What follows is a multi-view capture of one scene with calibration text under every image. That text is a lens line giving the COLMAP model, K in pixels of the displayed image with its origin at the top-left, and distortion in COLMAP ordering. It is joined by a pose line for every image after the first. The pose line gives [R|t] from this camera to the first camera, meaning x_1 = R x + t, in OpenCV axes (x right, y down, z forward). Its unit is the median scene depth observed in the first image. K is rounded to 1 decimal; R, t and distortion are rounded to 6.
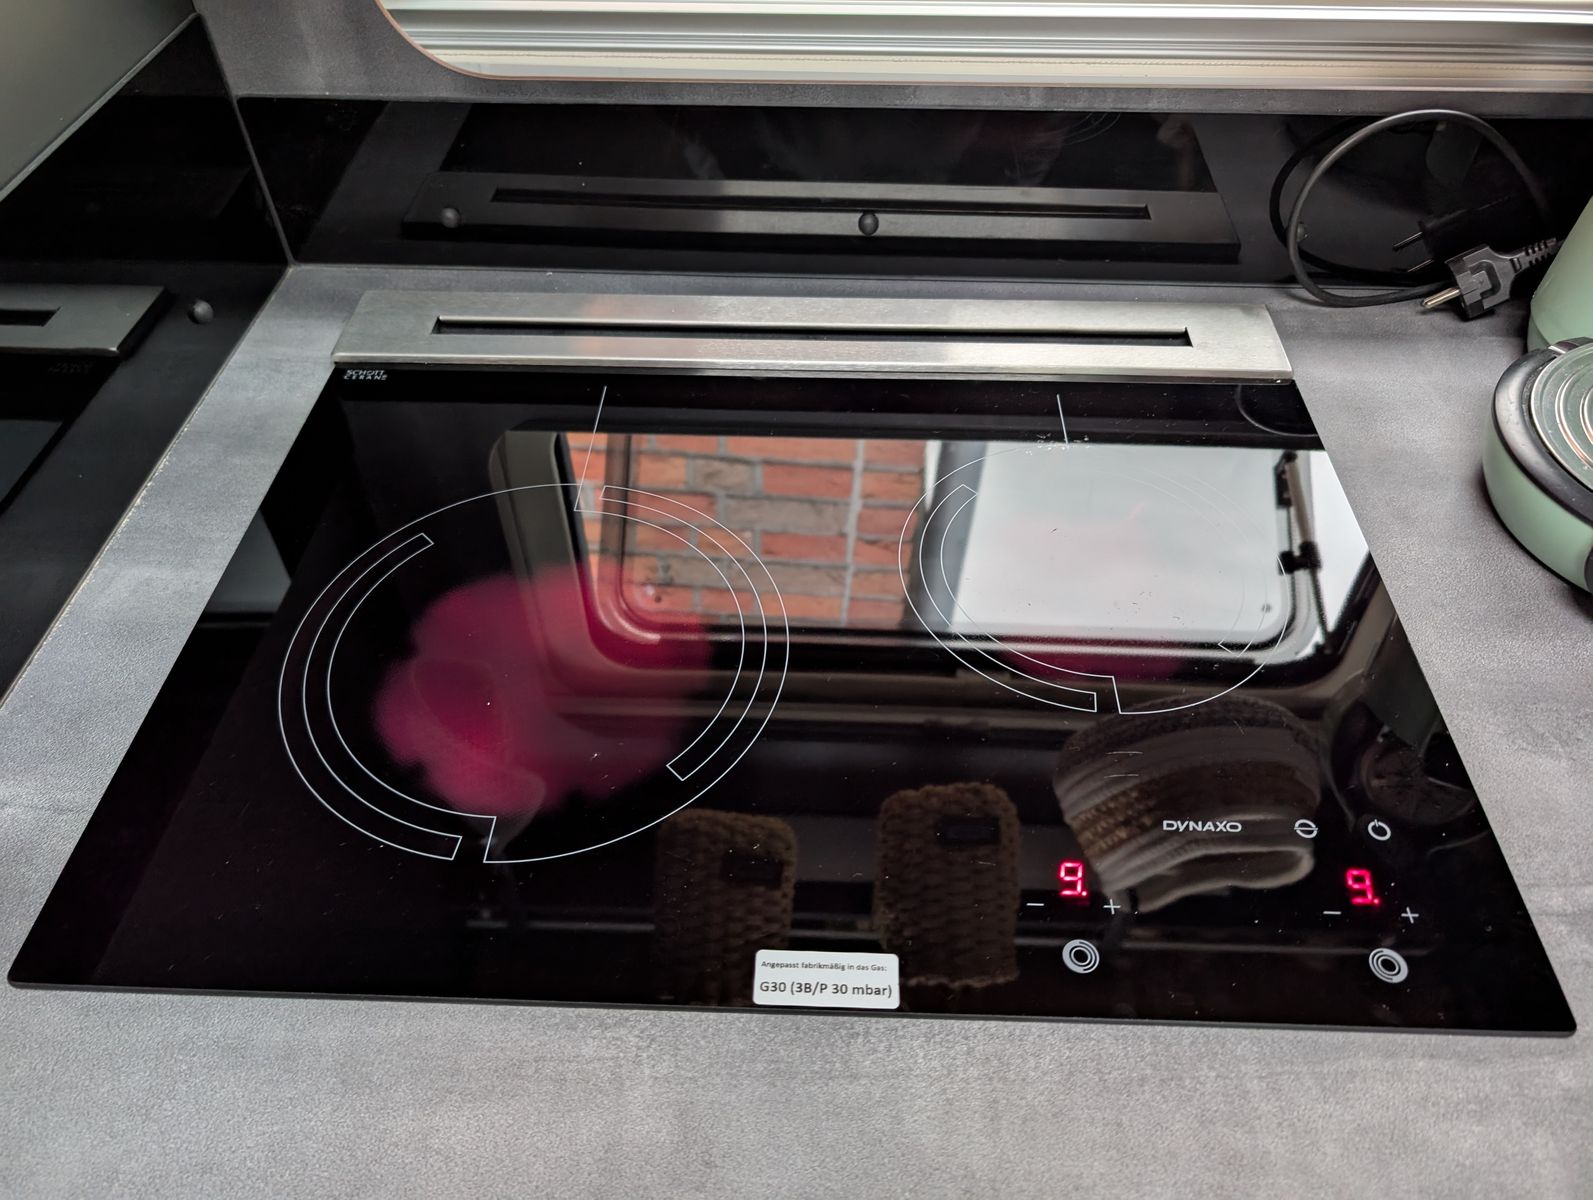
lens RADIAL K [[1144.6, 0, 804.0], [0, 1144.6, 610.2], [0, 0, 1]] dist [-0.003164, 0.001606]
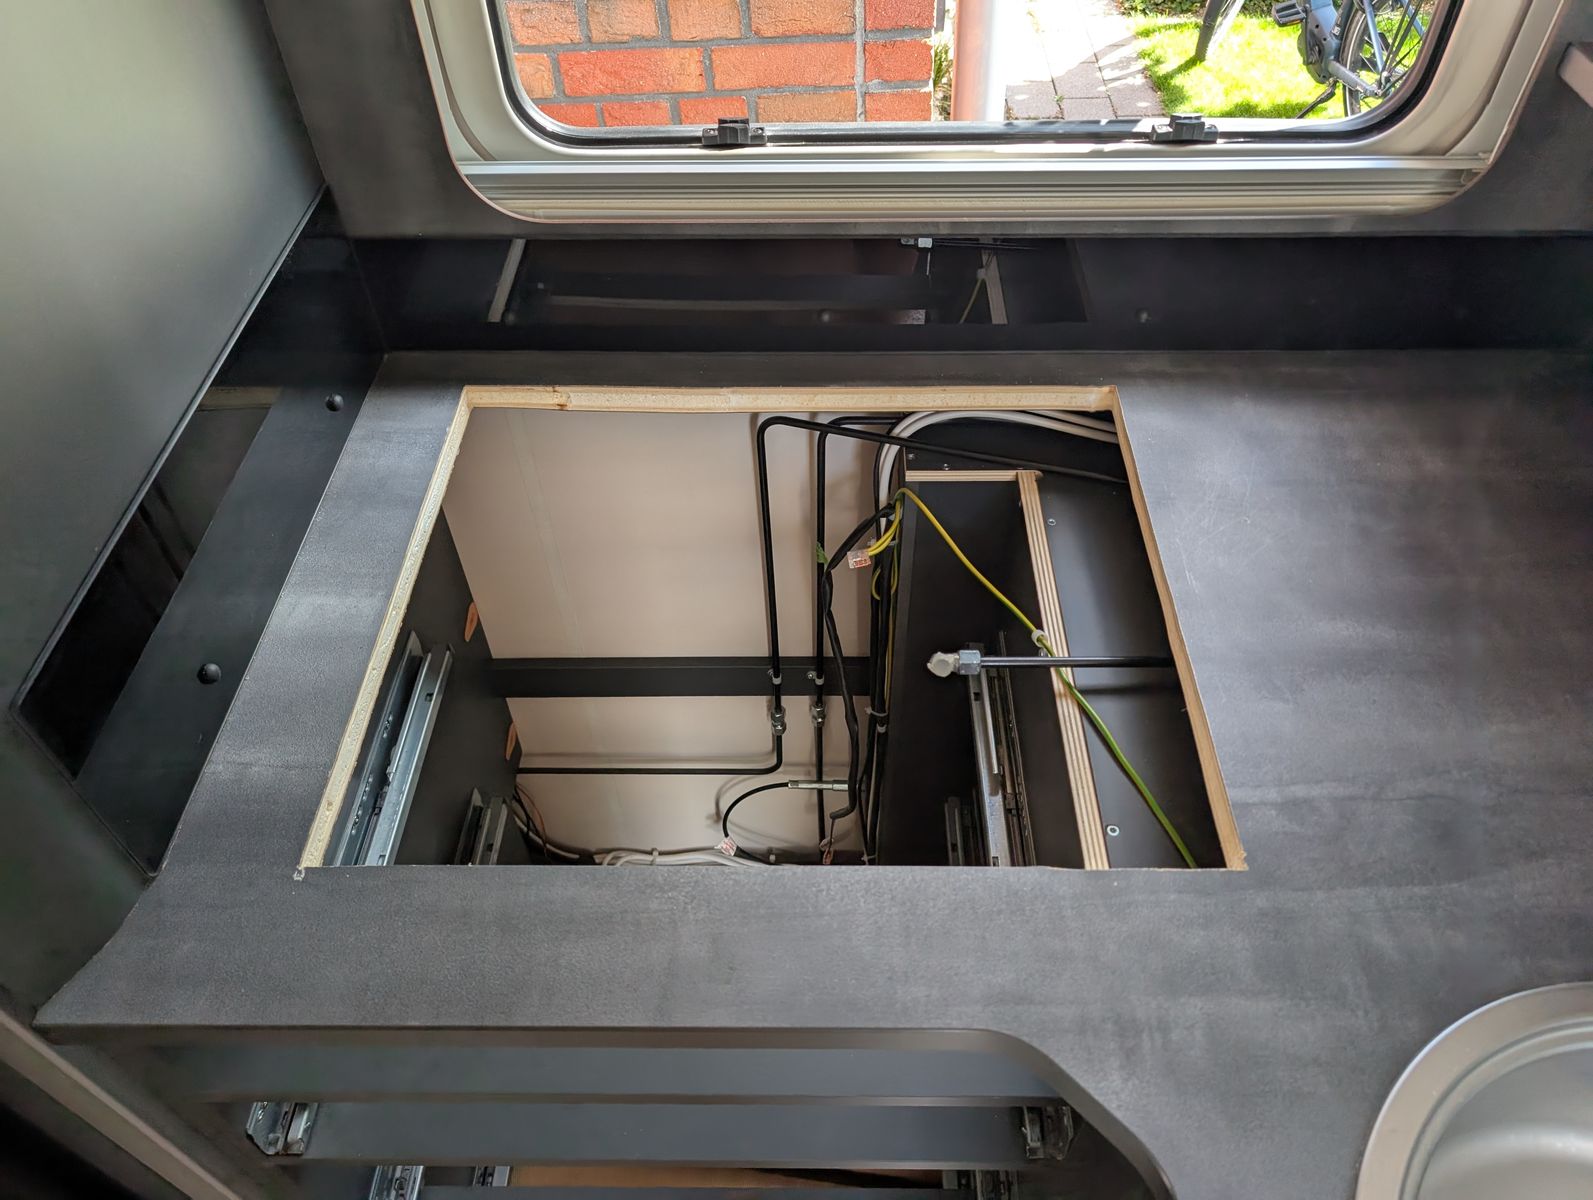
lens RADIAL K [[1140.6, 0, 809.8], [0, 1140.6, 566.5], [0, 0, 1]] dist [0.001220, 0.002398]
pose [[0.999462, -0.027554, 0.017782, 0.010444], [0.027521, 0.999619, 0.002132, -0.066145], [-0.017834, -0.001641, 0.999840, -0.462372]]
